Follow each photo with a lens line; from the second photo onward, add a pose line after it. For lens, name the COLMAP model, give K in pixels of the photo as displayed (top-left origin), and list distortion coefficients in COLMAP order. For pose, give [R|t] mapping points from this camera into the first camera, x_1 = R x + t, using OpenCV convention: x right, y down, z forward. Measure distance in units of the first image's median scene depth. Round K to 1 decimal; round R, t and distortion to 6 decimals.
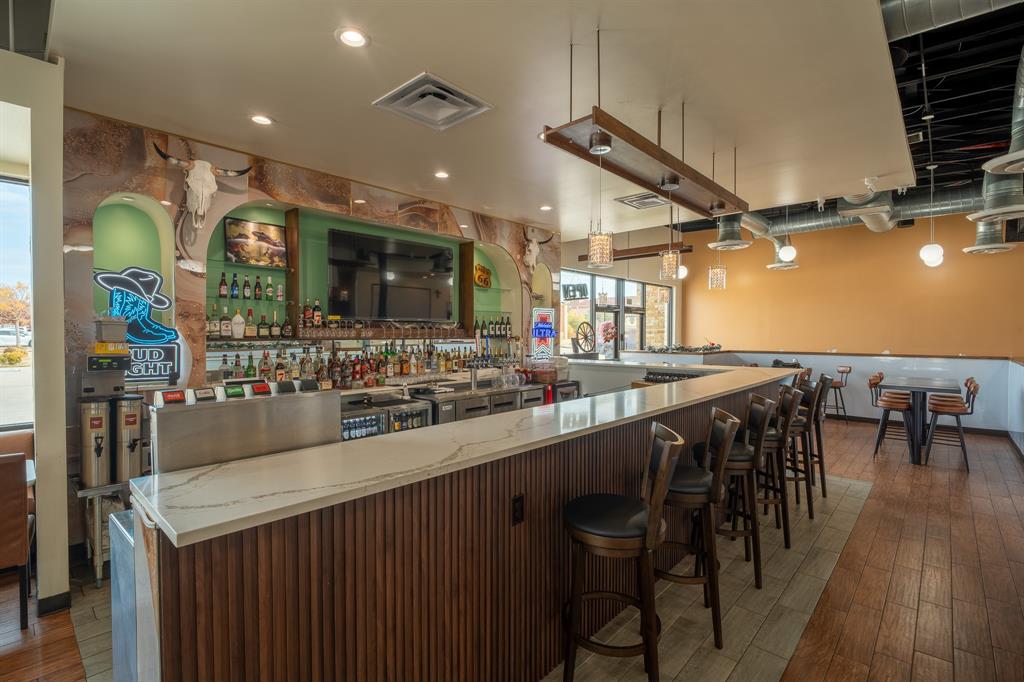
lens RADIAL K [[484.7, 0, 510.4], [0, 484.7, 334.6], [0, 0, 1]] dist [0.004690, 0.000732]
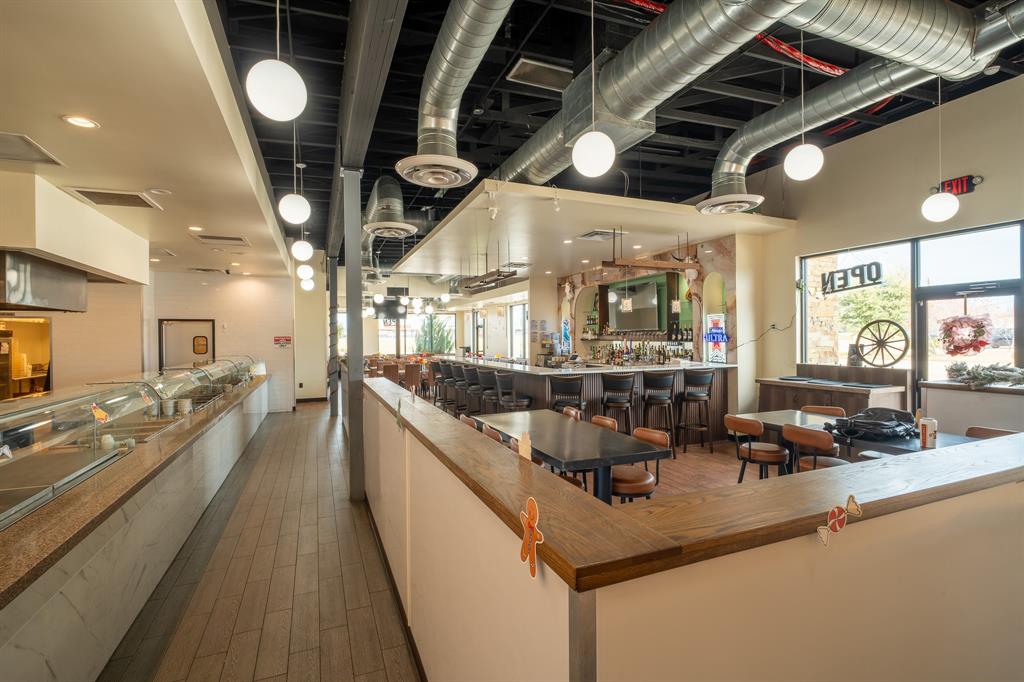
lens RADIAL K [[484.7, 0, 508.4], [0, 484.7, 341.5], [0, 0, 1]] dist [0.004690, 0.000732]
pose [[-0.444581, 0.013665, -0.895635, 1.214720], [0.007864, 0.999905, 0.011352, -0.010234], [0.895704, -0.001997, -0.444646, 1.063674]]
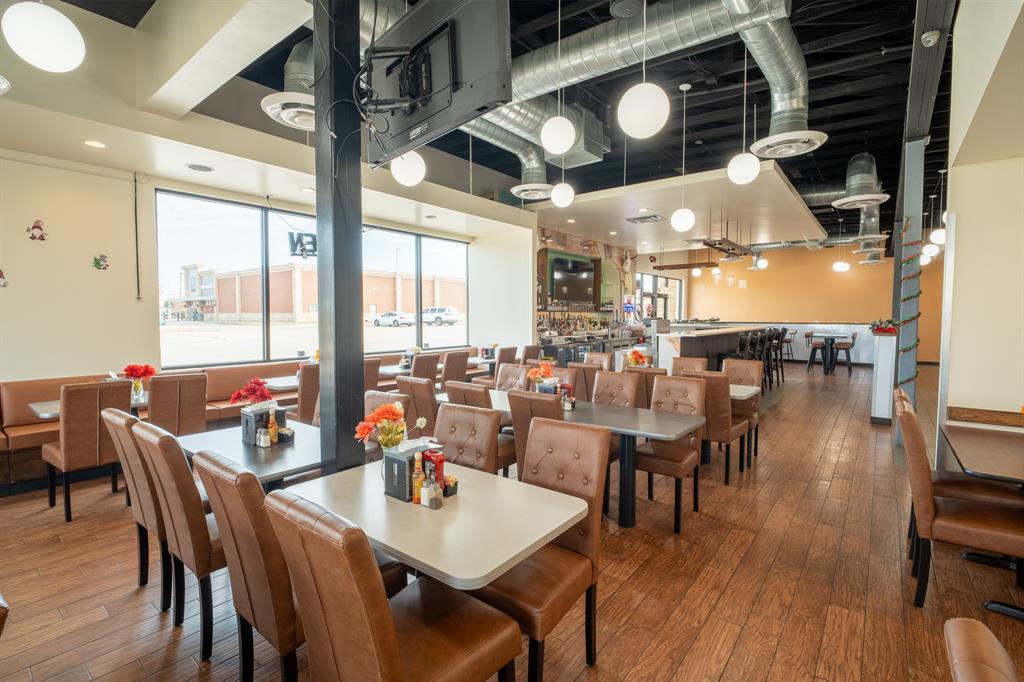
lens RADIAL K [[484.7, 0, 512.1], [0, 484.7, 345.9], [0, 0, 1]] dist [0.004690, 0.000732]
pose [[0.996485, -0.008130, 0.083374, -0.493544], [0.003377, 0.998368, 0.057001, 0.026262], [-0.083701, -0.056519, 0.994887, -0.697957]]
